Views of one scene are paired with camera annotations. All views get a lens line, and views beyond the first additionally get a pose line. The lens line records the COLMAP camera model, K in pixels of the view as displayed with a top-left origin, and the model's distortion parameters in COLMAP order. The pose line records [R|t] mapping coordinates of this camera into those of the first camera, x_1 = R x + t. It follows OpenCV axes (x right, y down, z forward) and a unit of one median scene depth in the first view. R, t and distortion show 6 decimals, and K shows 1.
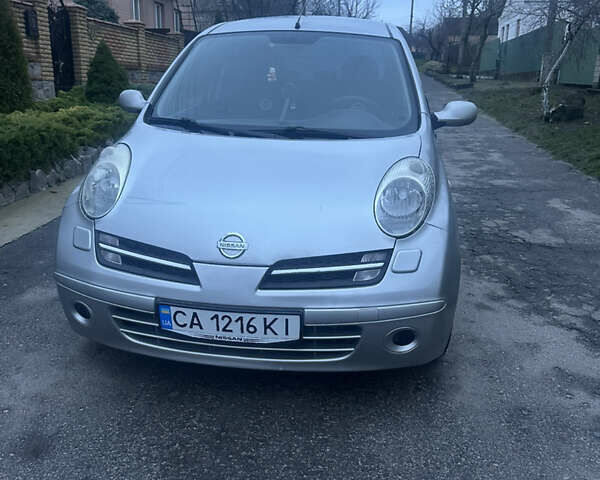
lens RADIAL K [[547.6, 0, 302.3], [0, 547.6, 235.5], [0, 0, 1]] dist [0.019644, 0.000000]
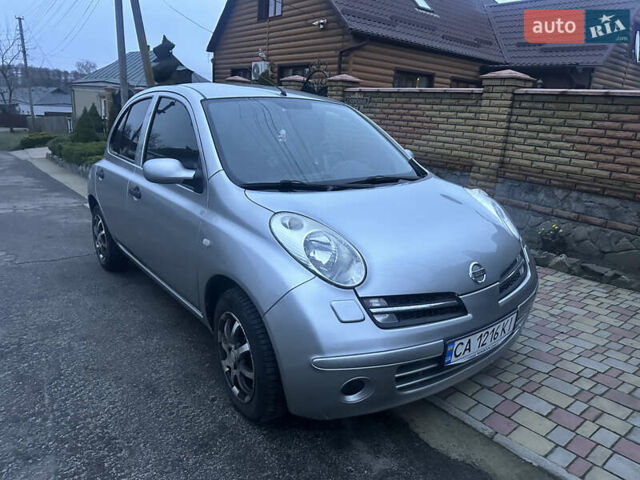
lens RADIAL K [[435.8, 0, 308.2], [0, 435.8, 239.8], [0, 0, 1]] dist [0.041452, -0.044359]
pose [[0.712042, -0.197714, 0.673725, -0.989281], [0.227947, 0.972655, 0.044529, -0.175265], [-0.664106, 0.121867, 0.737639, 0.507901]]
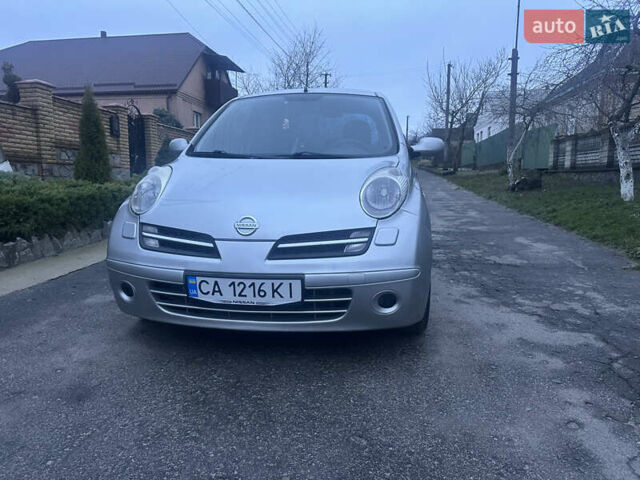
lens RADIAL K [[435.8, 0, 322.5], [0, 435.8, 236.2], [0, 0, 1]] dist [0.041452, -0.044359]
pose [[0.999762, -0.019773, -0.009240, 0.052653], [0.018250, 0.989562, -0.142949, 0.180911], [0.011970, 0.142746, 0.989687, 0.016888]]
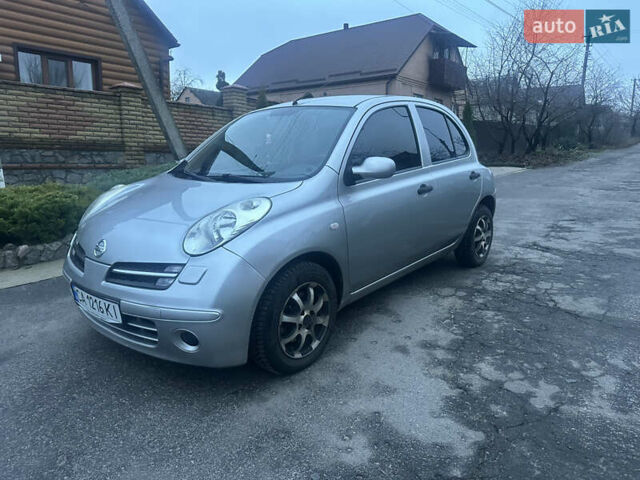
lens RADIAL K [[435.8, 0, 330.6], [0, 435.8, 241.0], [0, 0, 1]] dist [0.041452, -0.044359]
pose [[0.862520, 0.086277, -0.498614, 0.924103], [-0.131359, 0.989754, -0.055969, -0.015120], [0.488676, 0.113771, 0.865016, 0.288345]]
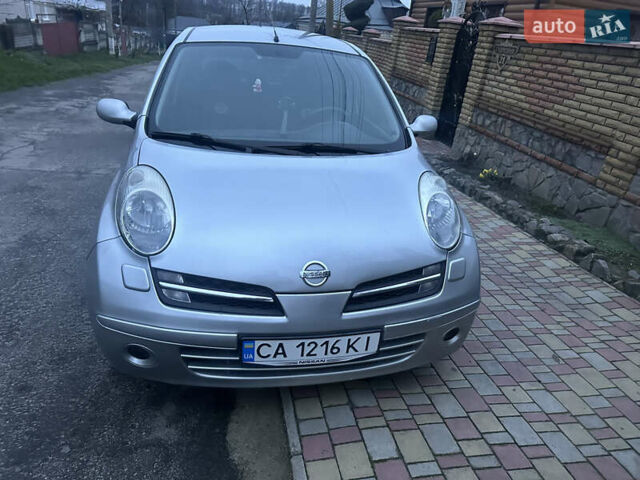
lens RADIAL K [[435.8, 0, 311.0], [0, 435.8, 237.3], [0, 0, 1]] dist [0.041452, -0.044359]
pose [[0.946741, -0.082094, 0.311356, -0.366958], [0.054652, 0.993892, 0.095876, -0.122504], [-0.317326, -0.073753, 0.945444, 0.234576]]
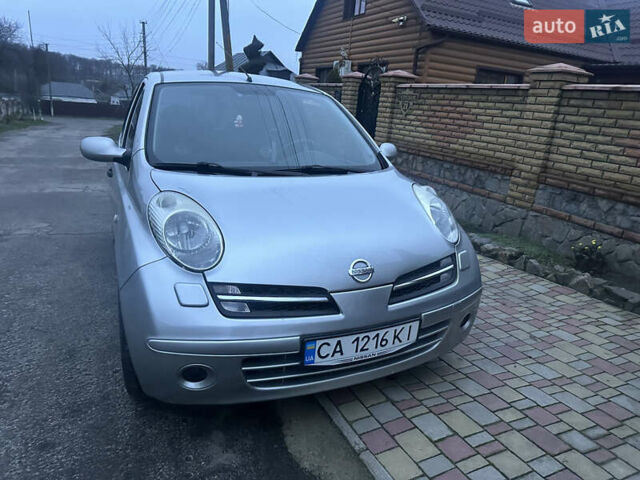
lens RADIAL K [[435.8, 0, 310.1], [0, 435.8, 238.4], [0, 0, 1]] dist [0.041452, -0.044359]
pose [[0.845131, -0.130011, 0.518508, -0.634726], [0.151388, 0.988474, 0.001098, -0.060736], [-0.512674, 0.077568, 0.855072, 0.289896]]
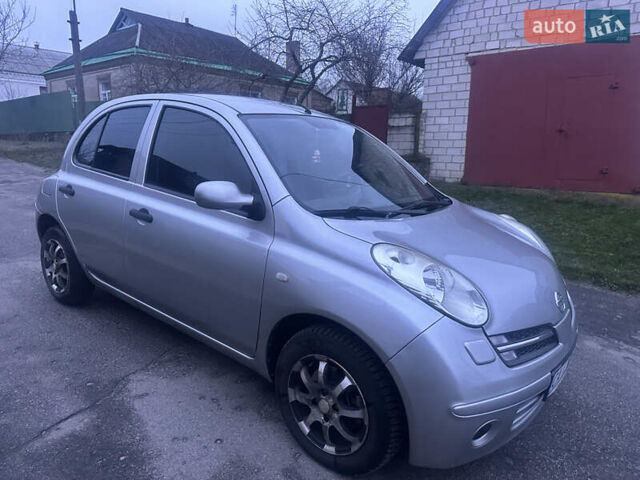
lens RADIAL K [[435.8, 0, 318.4], [0, 435.8, 240.1], [0, 0, 1]] dist [0.041452, -0.044359]
pose [[0.526986, -0.186513, 0.829155, -1.164835], [0.226915, 0.971082, 0.074218, -0.302278], [-0.819021, 0.149036, 0.554069, 0.843195]]
